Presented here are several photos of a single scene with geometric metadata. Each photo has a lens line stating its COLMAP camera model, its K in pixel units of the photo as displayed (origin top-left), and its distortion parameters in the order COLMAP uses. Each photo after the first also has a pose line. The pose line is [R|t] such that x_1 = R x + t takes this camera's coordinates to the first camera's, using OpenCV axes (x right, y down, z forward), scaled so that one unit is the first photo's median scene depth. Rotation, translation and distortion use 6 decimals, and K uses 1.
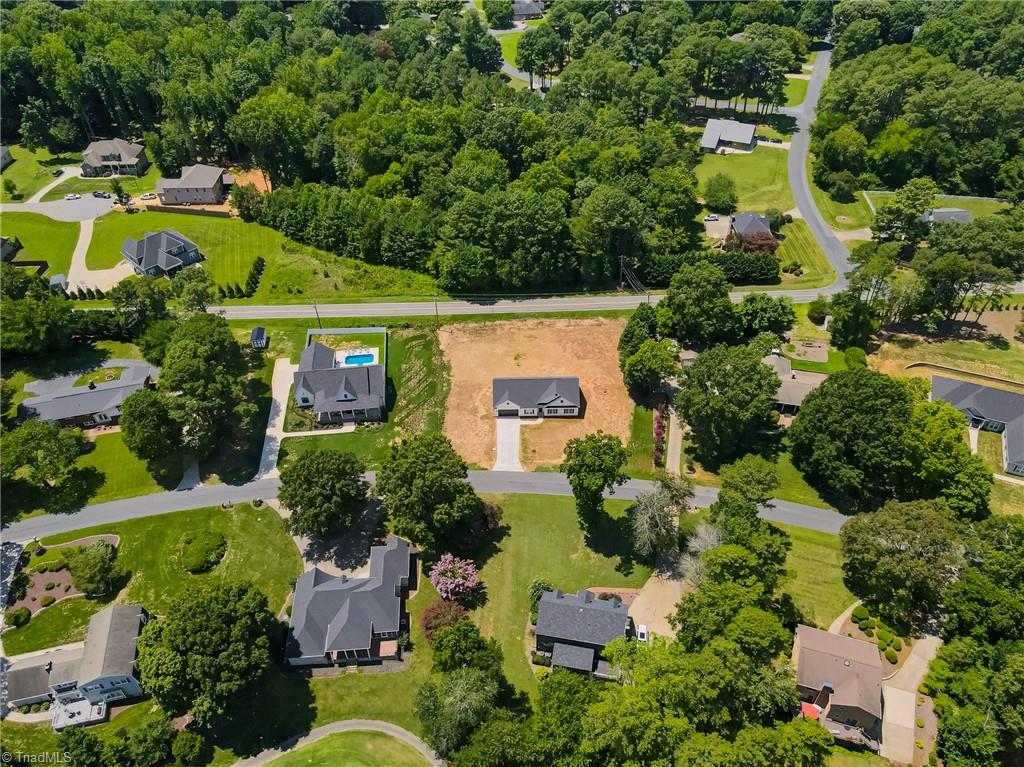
lens RADIAL K [[749.6, 0, 512.0], [0, 749.6, 383.5], [0, 0, 1]] dist [0.016203, 0.000520]
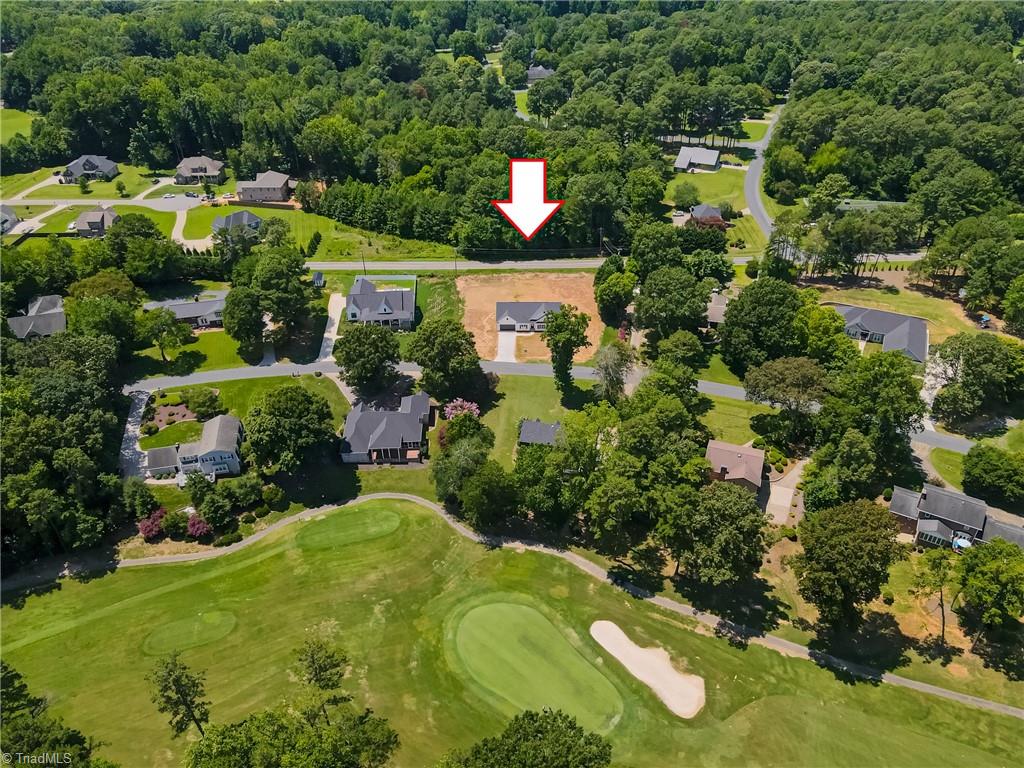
lens RADIAL K [[749.8, 0, 512.0], [0, 749.8, 384.0], [0, 0, 1]] dist [-0.007243, 0.053581]
pose [[0.999502, 0.019496, -0.024799, 0.029718], [-0.022135, 0.993574, -0.111000, 0.225905], [0.022476, 0.111493, 0.993511, -0.230823]]
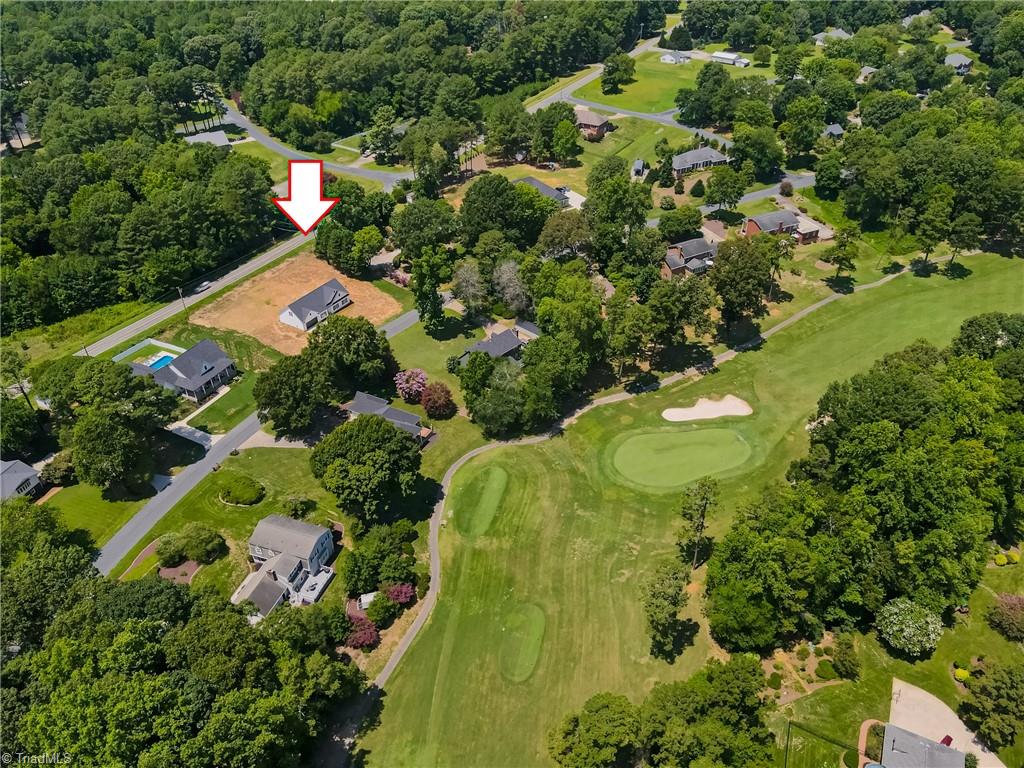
lens RADIAL K [[749.8, 0, 512.0], [0, 749.8, 384.0], [0, 0, 1]] dist [-0.007243, 0.053581]
pose [[0.540928, -0.494364, 0.680441, -0.590042], [0.559627, 0.815495, 0.147601, 0.100604], [-0.627865, 0.300952, 0.717784, -0.073702]]
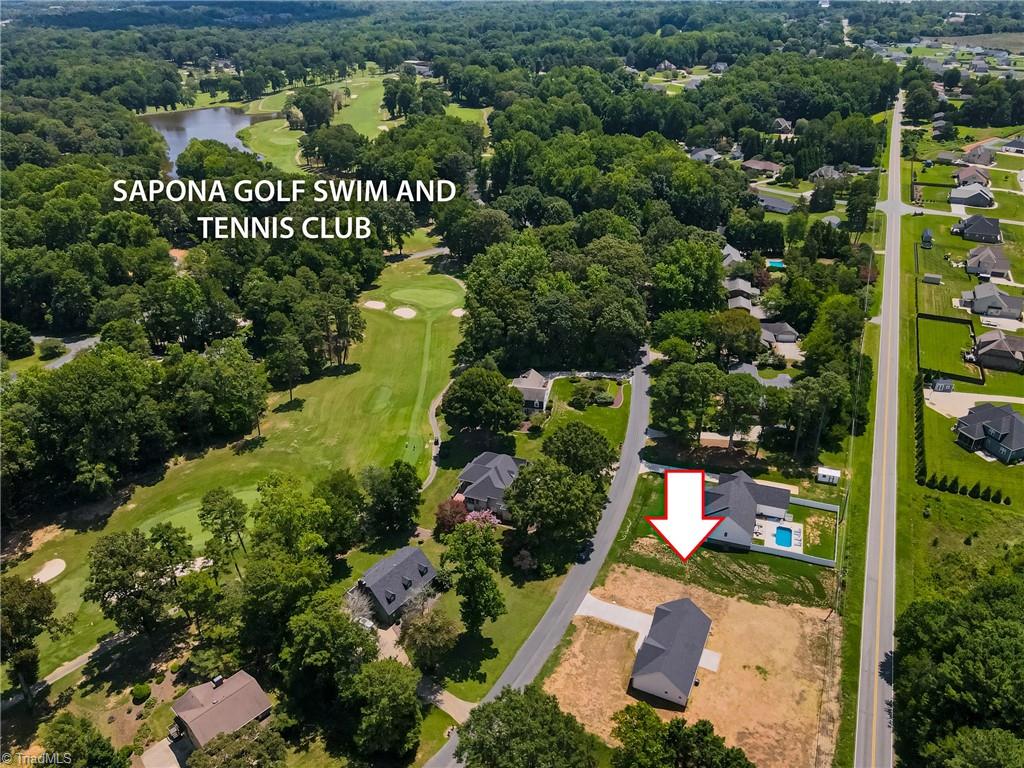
lens RADIAL K [[749.6, 0, 512.0], [0, 749.6, 384.0], [0, 0, 1]] dist [0.016203, 0.000520]
pose [[-0.437613, 0.457006, -0.774365, 0.501049], [-0.577096, 0.517672, 0.631645, -0.454540], [0.689533, 0.723299, 0.037196, 0.517937]]
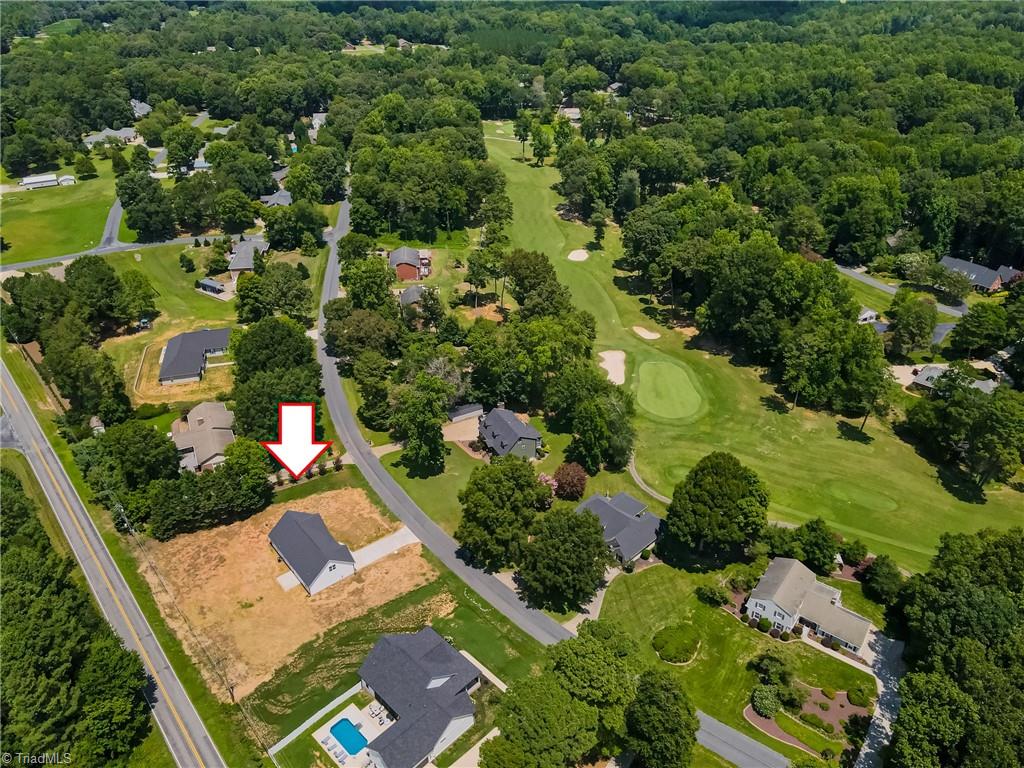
lens RADIAL K [[749.6, 0, 512.0], [0, 749.6, 384.0], [0, 0, 1]] dist [0.016203, 0.000520]
pose [[-0.624494, -0.387603, 0.678064, -0.541626], [0.531209, 0.425650, 0.732557, -0.500130], [-0.572560, 0.817671, -0.059918, 0.609621]]
